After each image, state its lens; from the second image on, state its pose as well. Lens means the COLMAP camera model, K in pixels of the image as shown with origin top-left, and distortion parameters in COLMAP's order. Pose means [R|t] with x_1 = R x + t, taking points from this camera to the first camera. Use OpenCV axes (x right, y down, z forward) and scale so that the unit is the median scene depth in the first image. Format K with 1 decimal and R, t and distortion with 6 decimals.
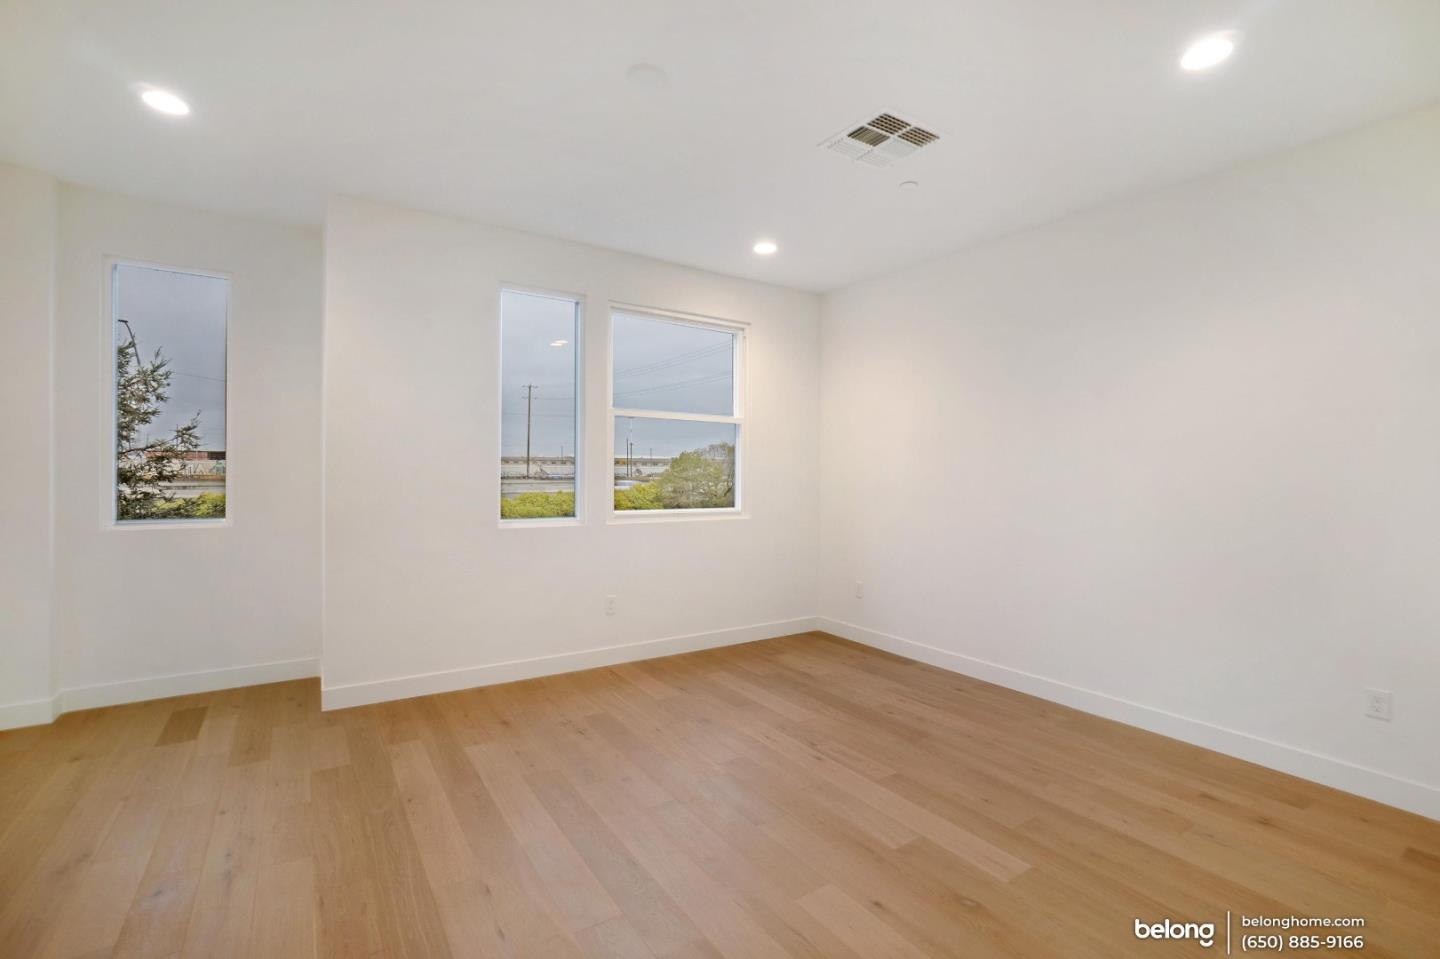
lens RADIAL K [[652.5, 0, 762.4], [0, 652.5, 480.7], [0, 0, 1]] dist [-0.028938, 0.003215]
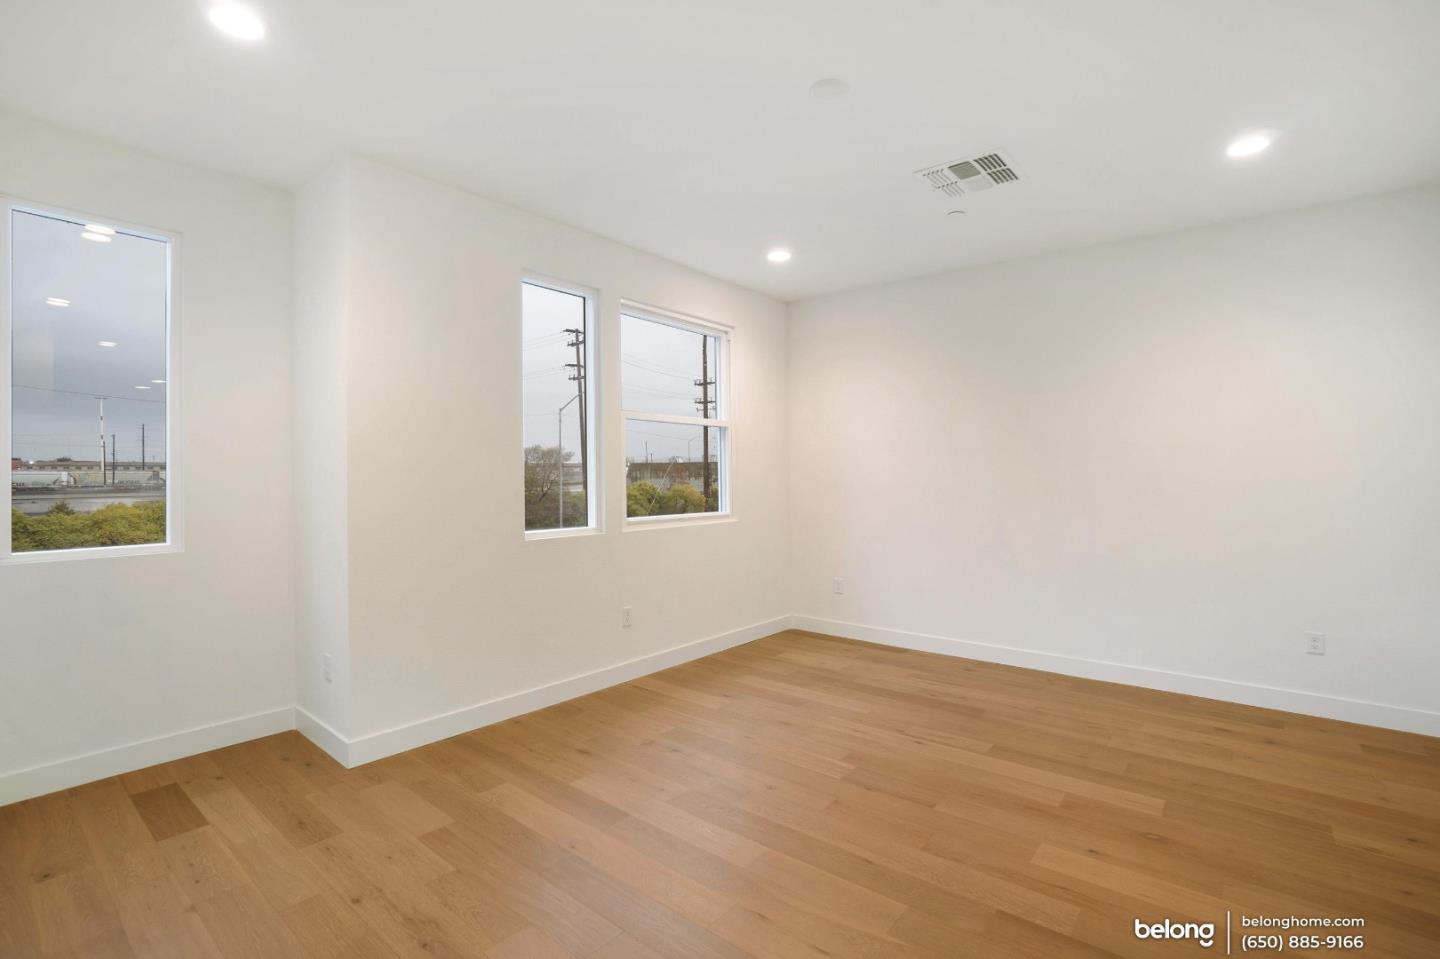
lens RADIAL K [[652.5, 0, 758.8], [0, 652.5, 471.1], [0, 0, 1]] dist [-0.028938, 0.003215]
pose [[0.956705, -0.010578, 0.290865, -0.369786], [0.015937, 0.999744, -0.016061, -0.003345], [-0.290621, 0.020001, 0.956629, 0.039177]]
